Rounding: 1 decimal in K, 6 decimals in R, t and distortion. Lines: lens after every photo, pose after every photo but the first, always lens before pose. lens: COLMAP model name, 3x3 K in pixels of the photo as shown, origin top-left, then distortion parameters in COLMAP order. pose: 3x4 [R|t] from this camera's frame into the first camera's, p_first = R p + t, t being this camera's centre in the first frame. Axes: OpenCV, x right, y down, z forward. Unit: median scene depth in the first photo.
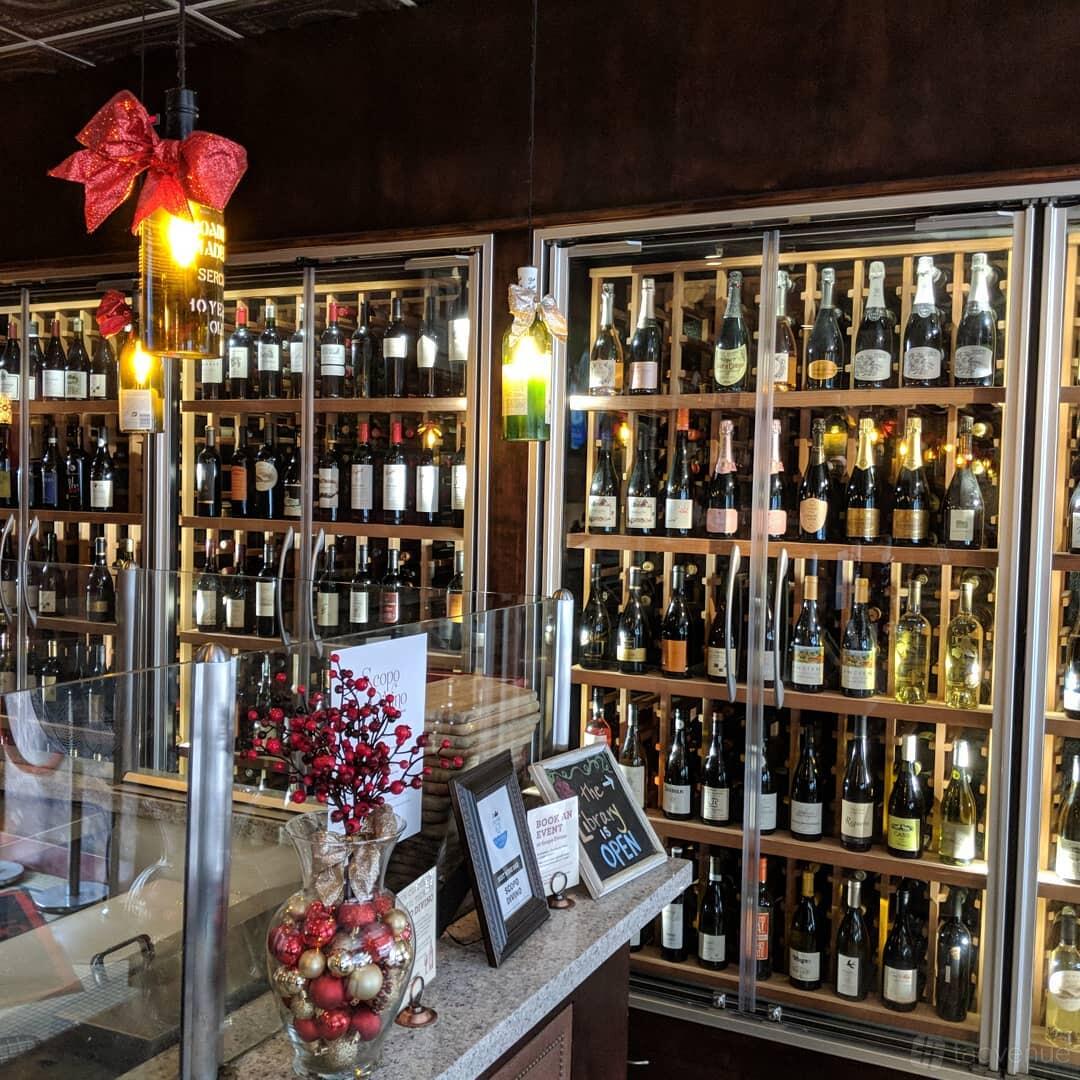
lens RADIAL K [[1160.6, 0, 540.0], [0, 1160.6, 540.0], [0, 0, 1]] dist [0.023274, -0.020581]
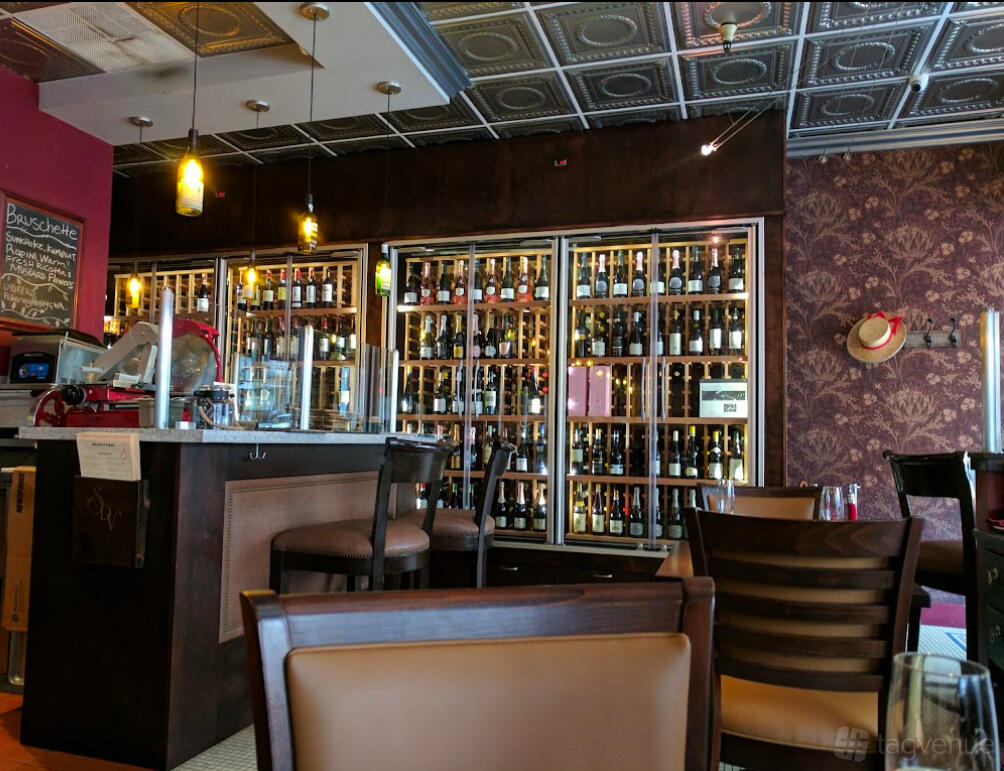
lens RADIAL K [[758.3, 0, 502.0], [0, 758.3, 385.5], [0, 0, 1]] dist [-0.000014, -0.000534]
pose [[0.988097, 0.005040, 0.153752, -0.003391], [0.011225, 0.994436, -0.104740, 0.232906], [-0.153425, 0.105219, 0.982542, -0.674629]]
